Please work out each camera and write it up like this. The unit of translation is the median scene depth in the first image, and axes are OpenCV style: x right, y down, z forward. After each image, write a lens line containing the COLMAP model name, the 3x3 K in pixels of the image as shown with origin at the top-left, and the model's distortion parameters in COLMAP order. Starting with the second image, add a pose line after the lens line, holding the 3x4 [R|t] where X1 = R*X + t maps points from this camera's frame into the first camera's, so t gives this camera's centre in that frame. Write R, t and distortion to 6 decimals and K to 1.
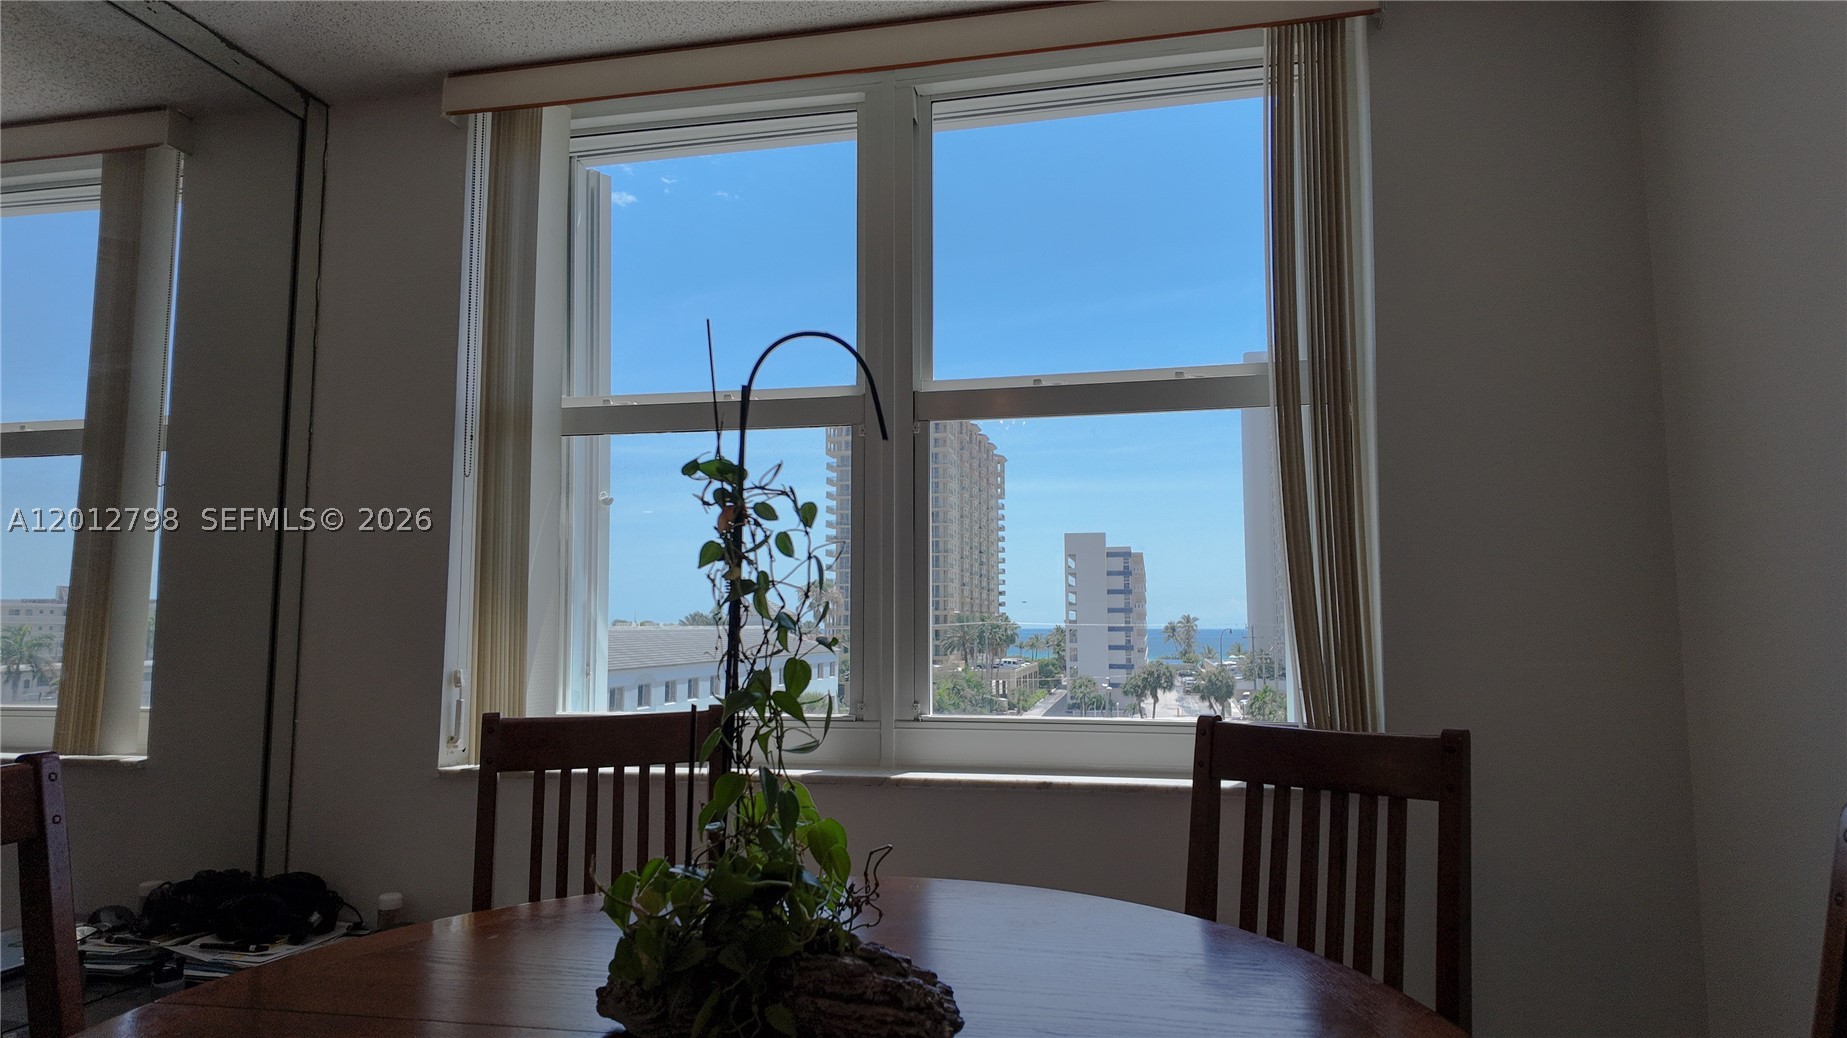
lens RADIAL K [[1074.4, 0, 924.8], [0, 1074.4, 522.8], [0, 0, 1]] dist [-0.003706, -0.000126]
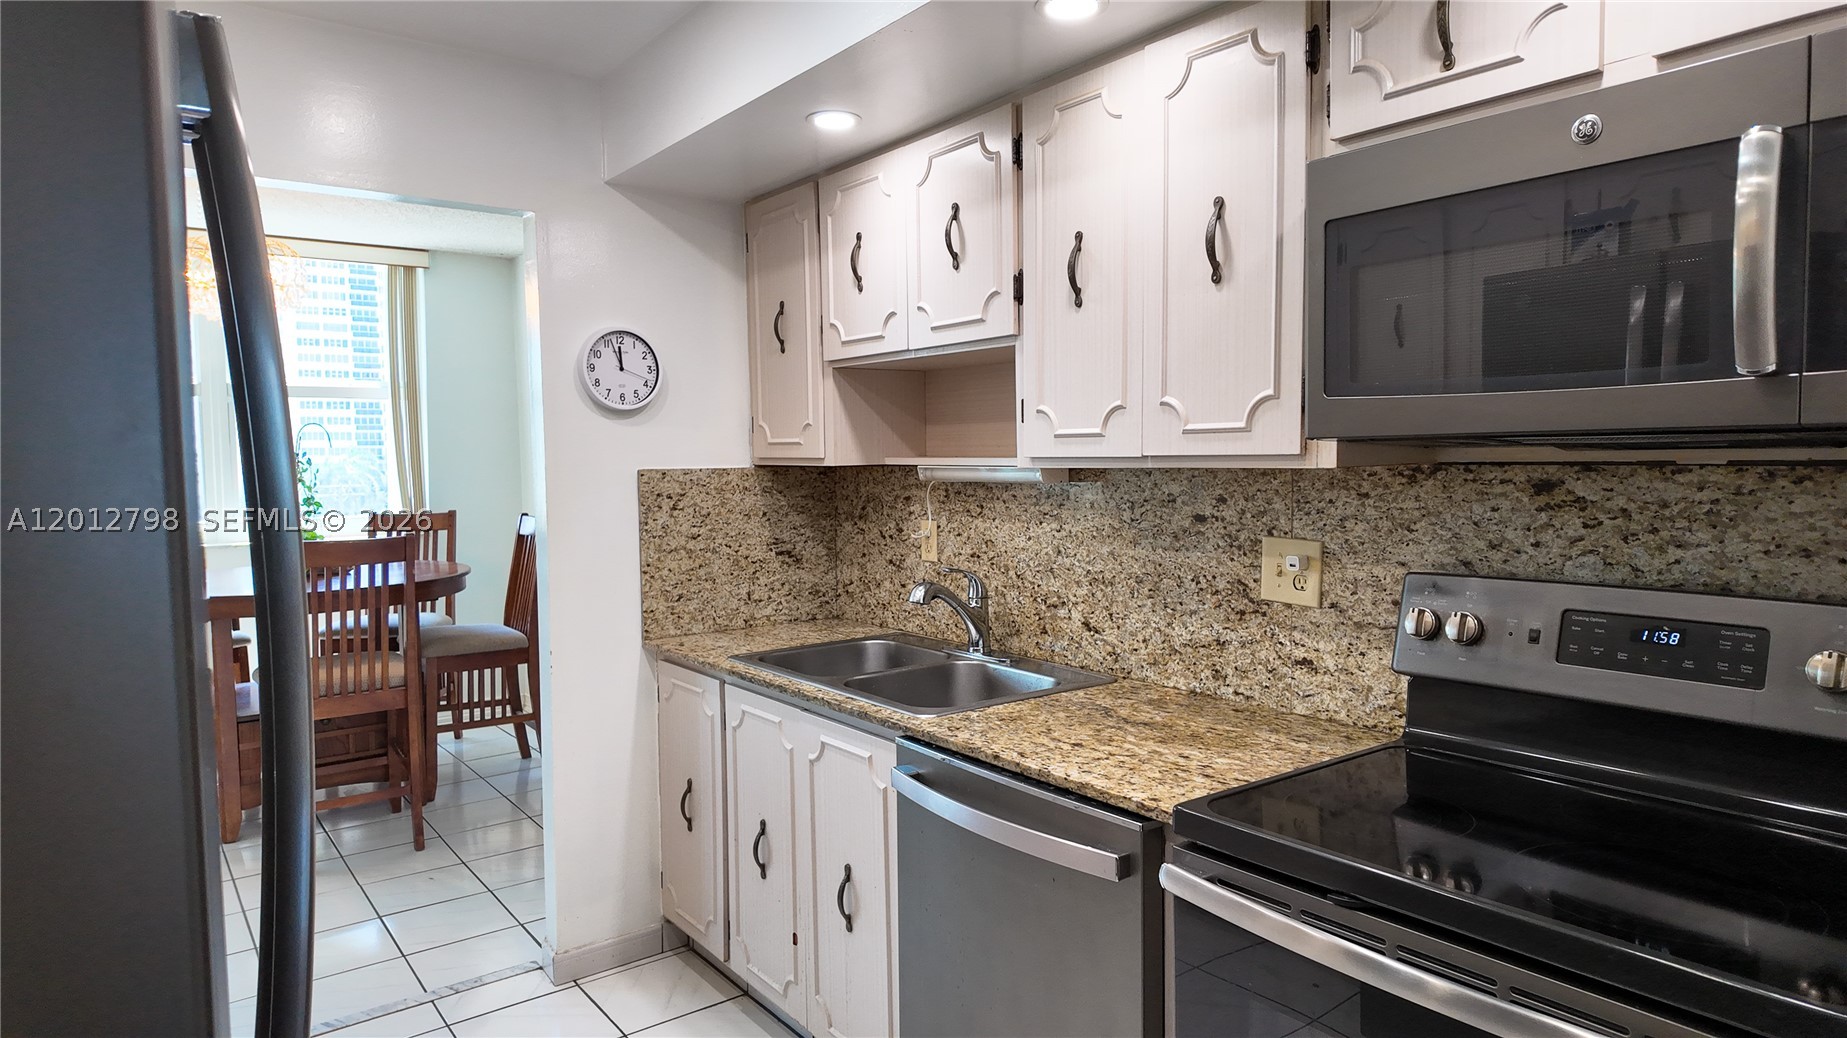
lens RADIAL K [[1074.4, 0, 925.8], [0, 1074.4, 517.8], [0, 0, 1]] dist [-0.003706, -0.000126]
pose [[0.661903, -0.057546, 0.747377, -1.050279], [-0.056230, 0.990428, 0.126060, -0.293510], [-0.747477, -0.125464, 0.652332, -2.331956]]
